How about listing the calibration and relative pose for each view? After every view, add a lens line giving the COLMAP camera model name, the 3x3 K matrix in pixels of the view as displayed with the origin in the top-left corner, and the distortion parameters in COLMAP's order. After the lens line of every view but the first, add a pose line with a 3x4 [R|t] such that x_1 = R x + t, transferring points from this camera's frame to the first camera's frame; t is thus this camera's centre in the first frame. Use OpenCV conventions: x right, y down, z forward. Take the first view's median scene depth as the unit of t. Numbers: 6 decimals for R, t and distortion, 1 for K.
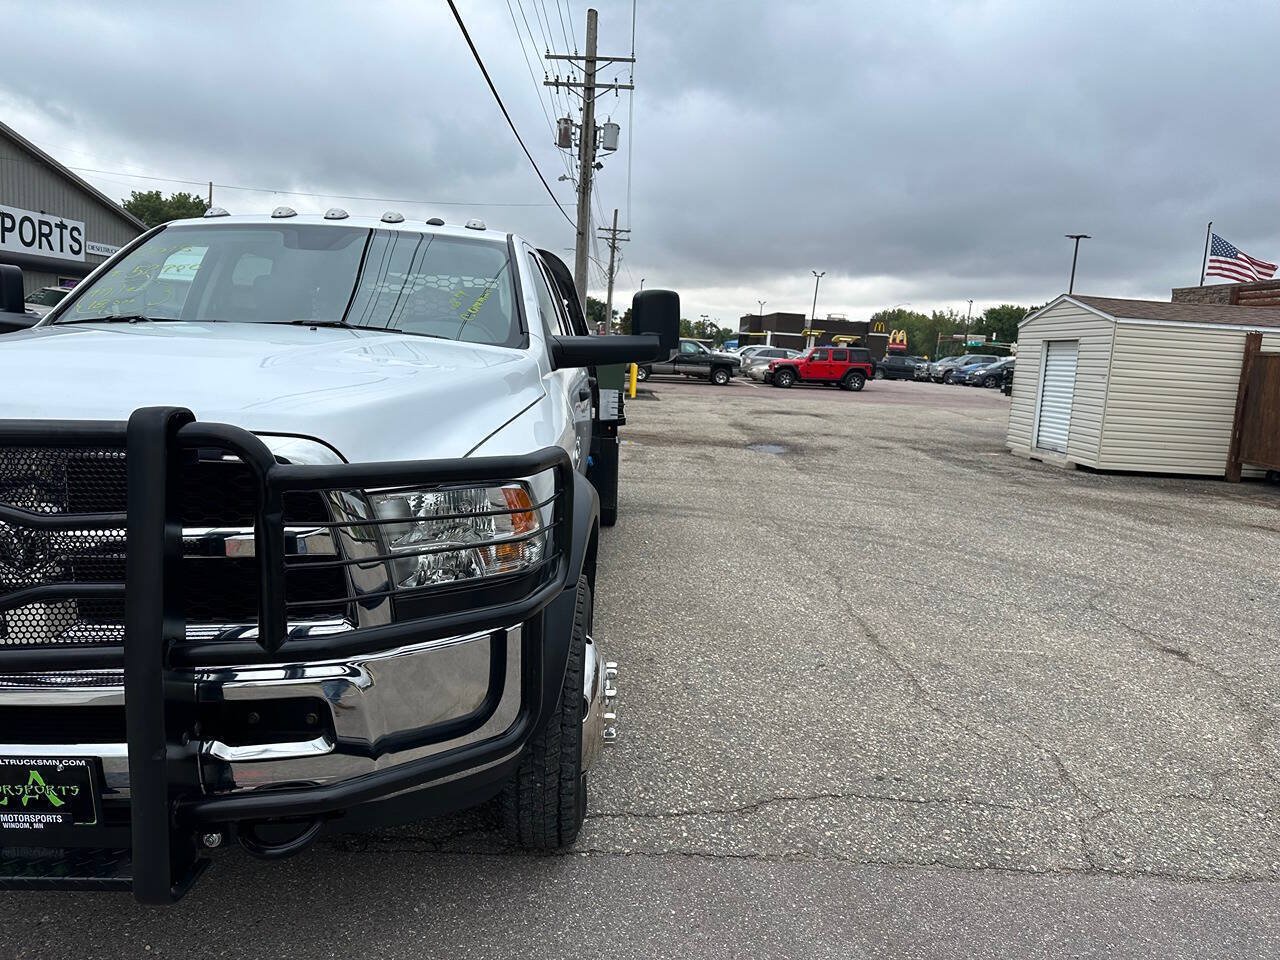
lens RADIAL K [[877.6, 0, 617.8], [0, 877.6, 495.5], [0, 0, 1]] dist [0.047485, -0.047225]
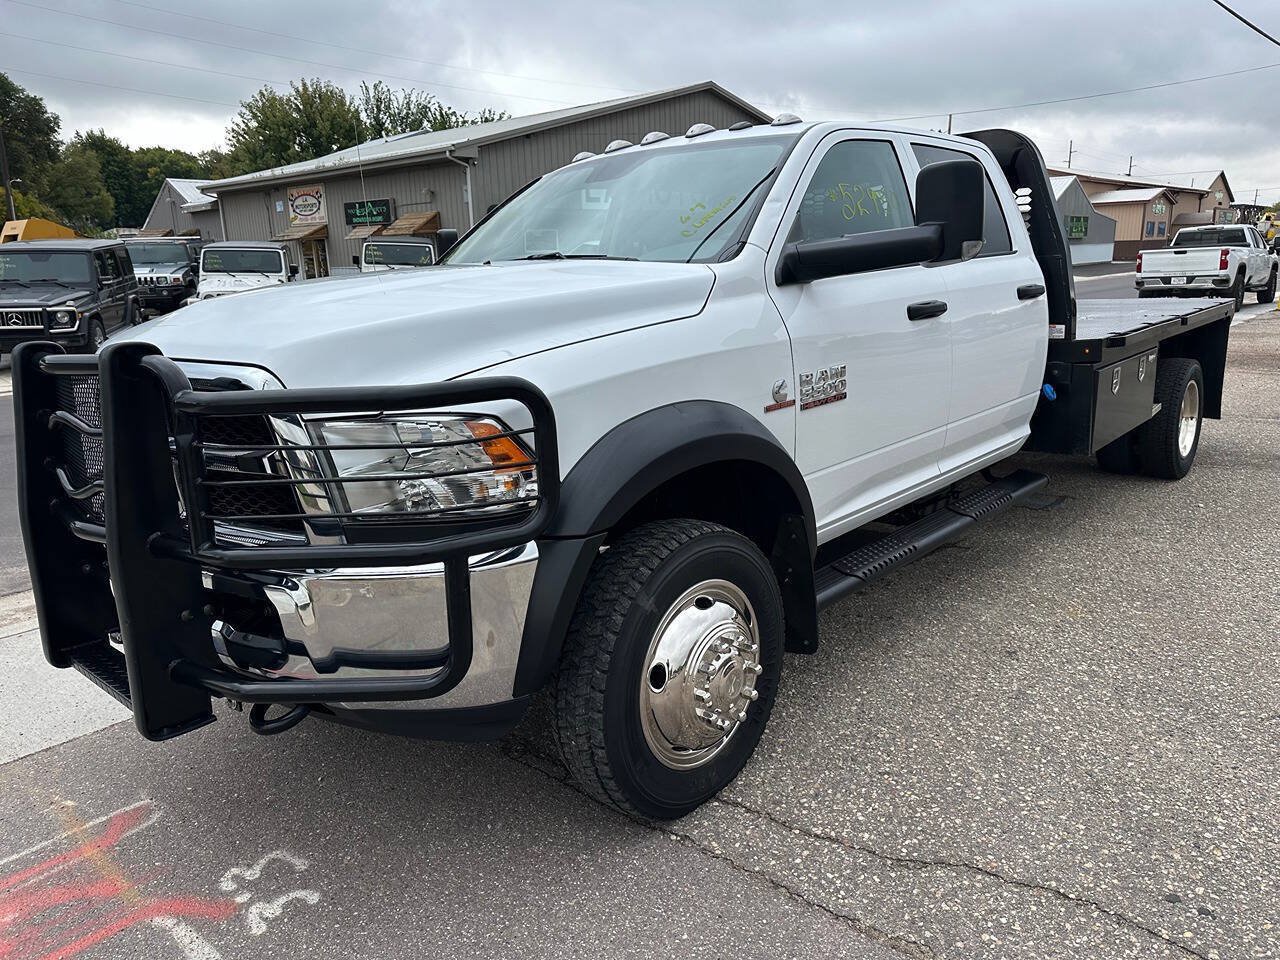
lens RADIAL K [[877.6, 0, 640.7], [0, 877.6, 510.0], [0, 0, 1]] dist [0.047485, -0.047225]
pose [[0.733400, 0.102795, -0.671980, 0.476378], [-0.038860, 0.993224, 0.109524, -0.017622], [0.678686, -0.054212, 0.732425, 0.324176]]
